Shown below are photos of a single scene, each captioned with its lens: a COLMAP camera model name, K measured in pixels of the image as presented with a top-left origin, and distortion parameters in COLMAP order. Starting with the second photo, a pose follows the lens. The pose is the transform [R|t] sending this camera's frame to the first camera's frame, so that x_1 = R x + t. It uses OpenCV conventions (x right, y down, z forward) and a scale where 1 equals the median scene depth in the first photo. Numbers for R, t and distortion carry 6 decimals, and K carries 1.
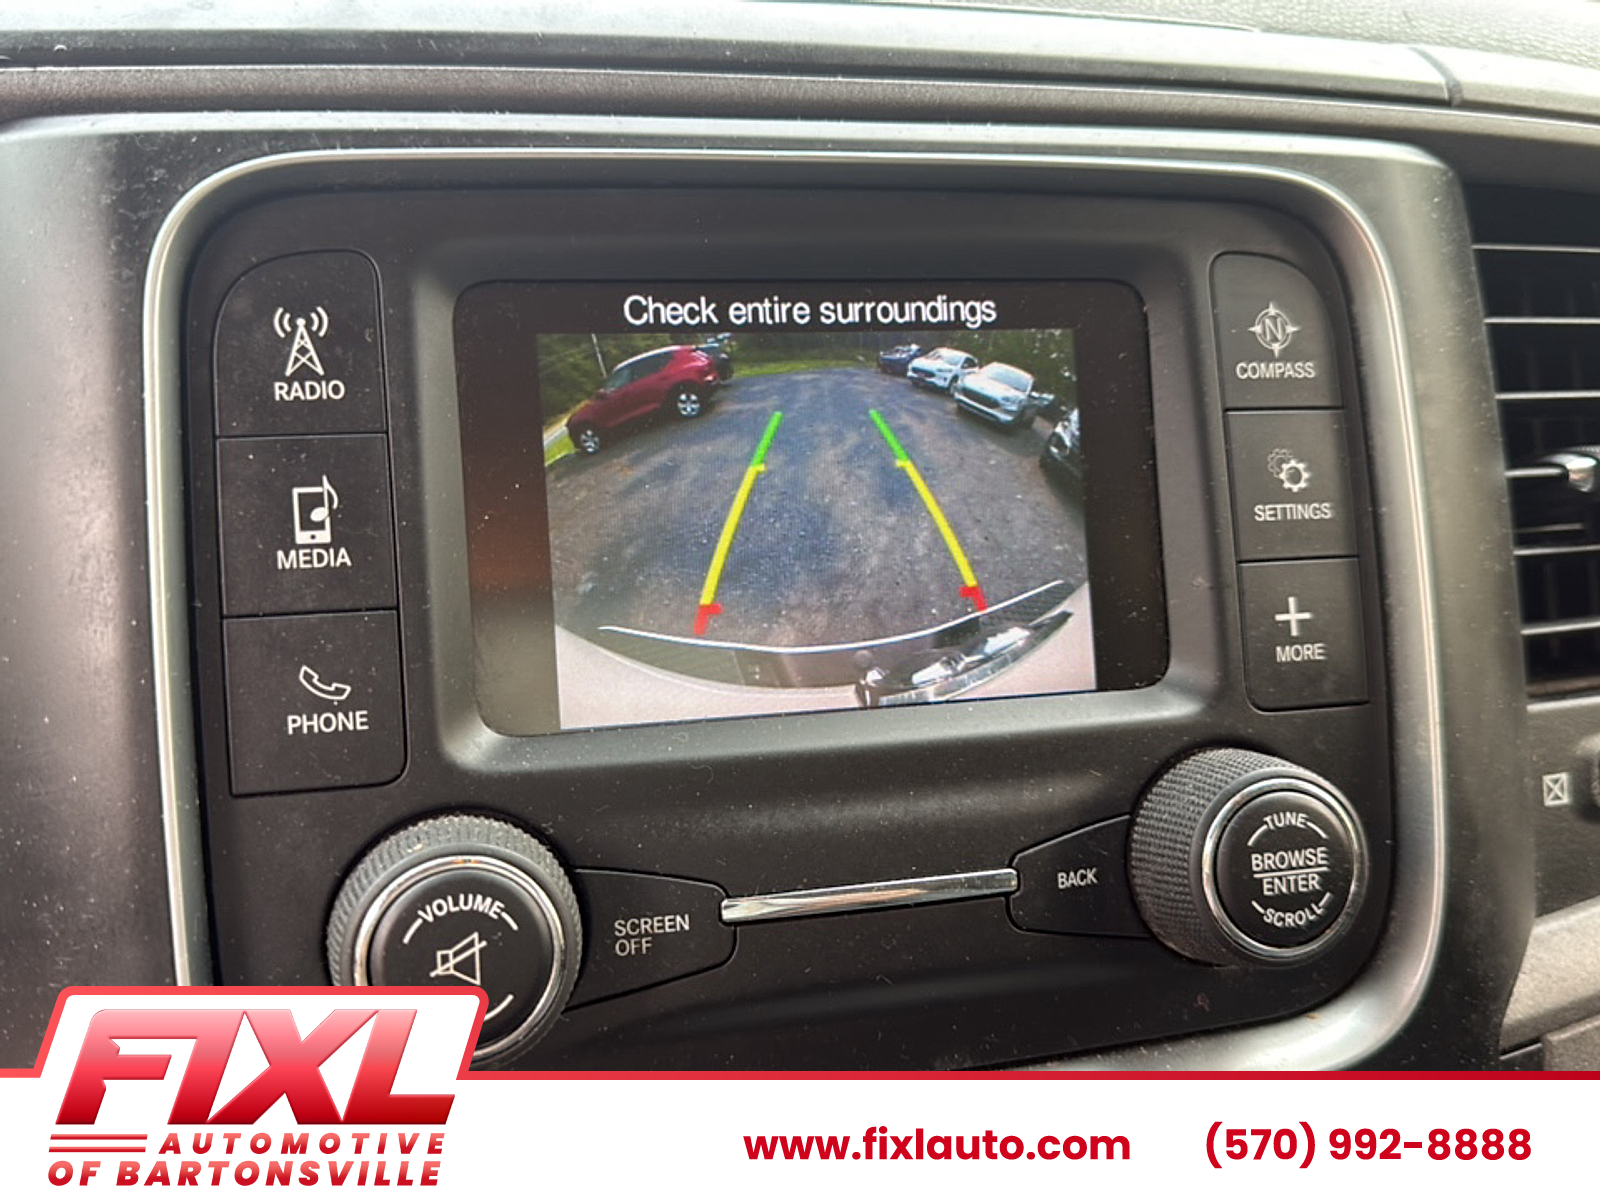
lens RADIAL K [[1354.7, 0, 804.9], [0, 1354.7, 604.1], [0, 0, 1]] dist [0.066401, -0.186845]
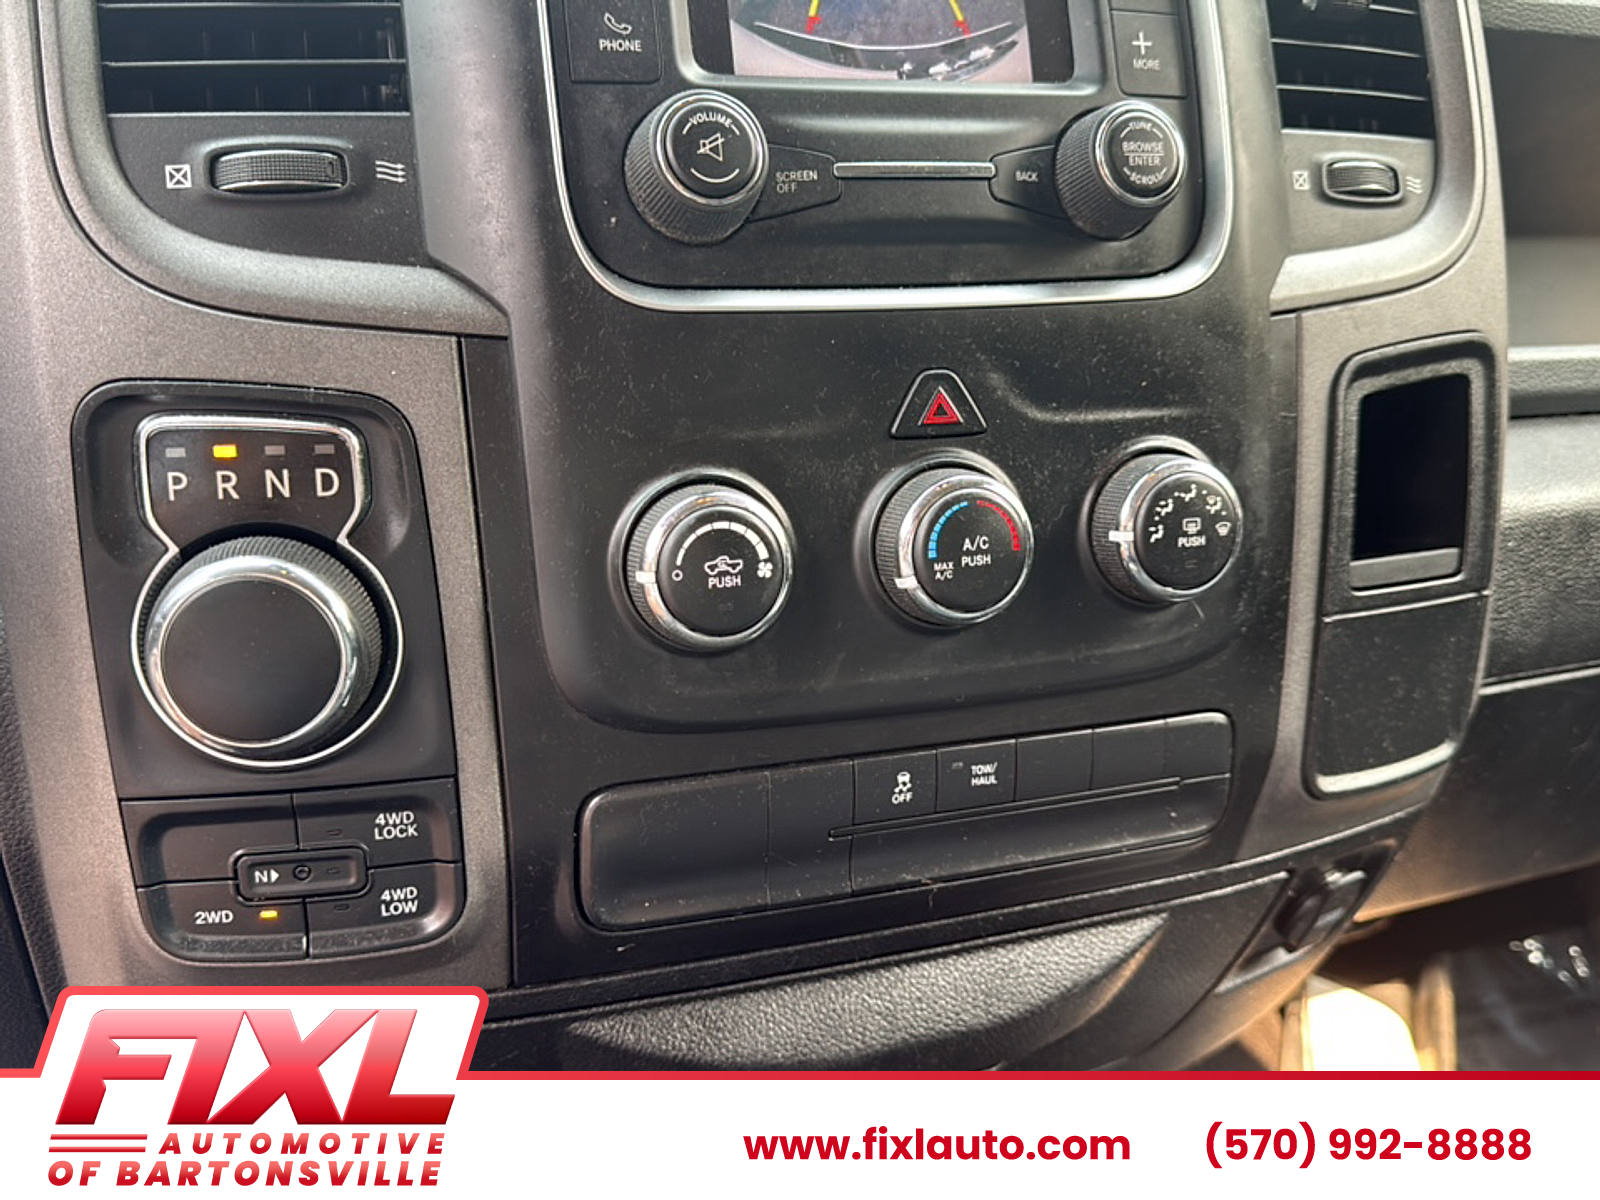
lens RADIAL K [[1354.7, 0, 805.9], [0, 1354.7, 608.1], [0, 0, 1]] dist [0.066401, -0.186845]
pose [[0.995852, -0.033804, 0.084470, -0.258555], [0.032925, 0.999388, 0.011783, 0.748464], [-0.084817, -0.008953, 0.996356, -0.756252]]
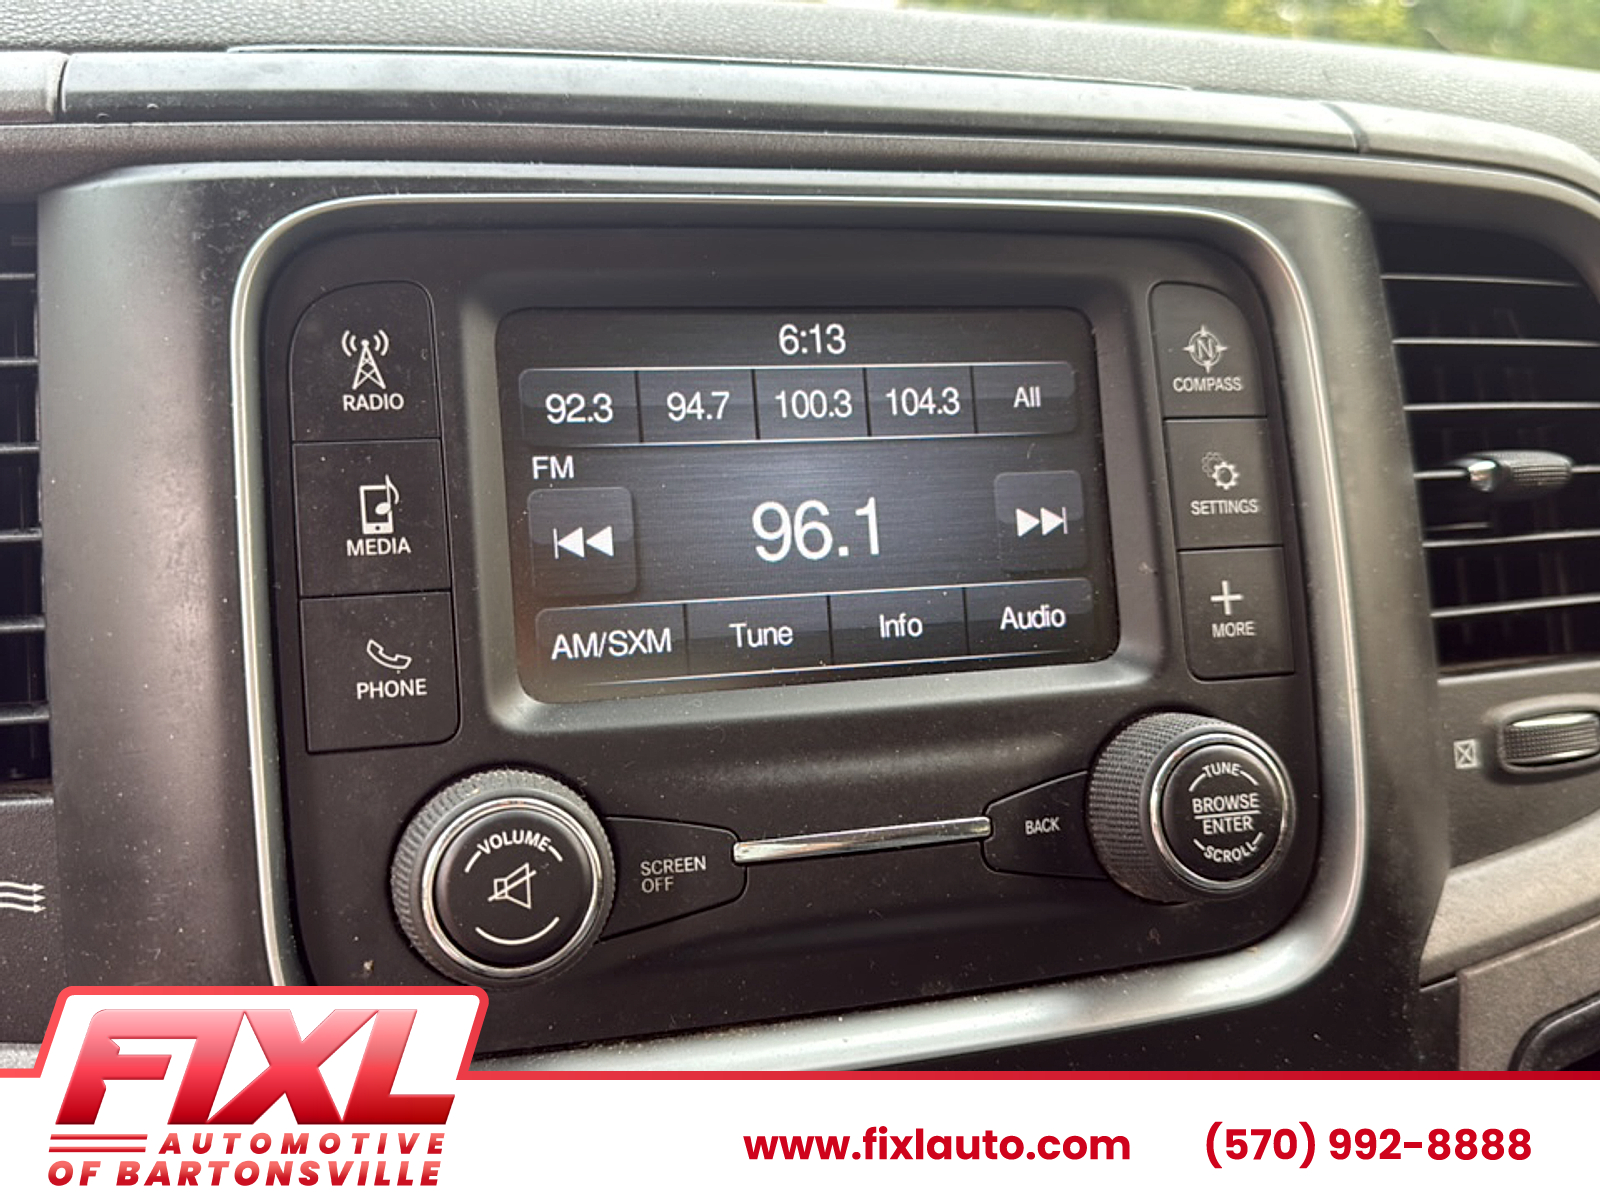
lens RADIAL K [[1354.7, 0, 800.5], [0, 1354.7, 615.4], [0, 0, 1]] dist [0.066401, -0.186845]
pose [[0.999659, -0.010690, 0.023842, -0.029040], [0.011351, 0.999550, -0.027772, 0.055505], [-0.023535, 0.028034, 0.999330, -0.144182]]
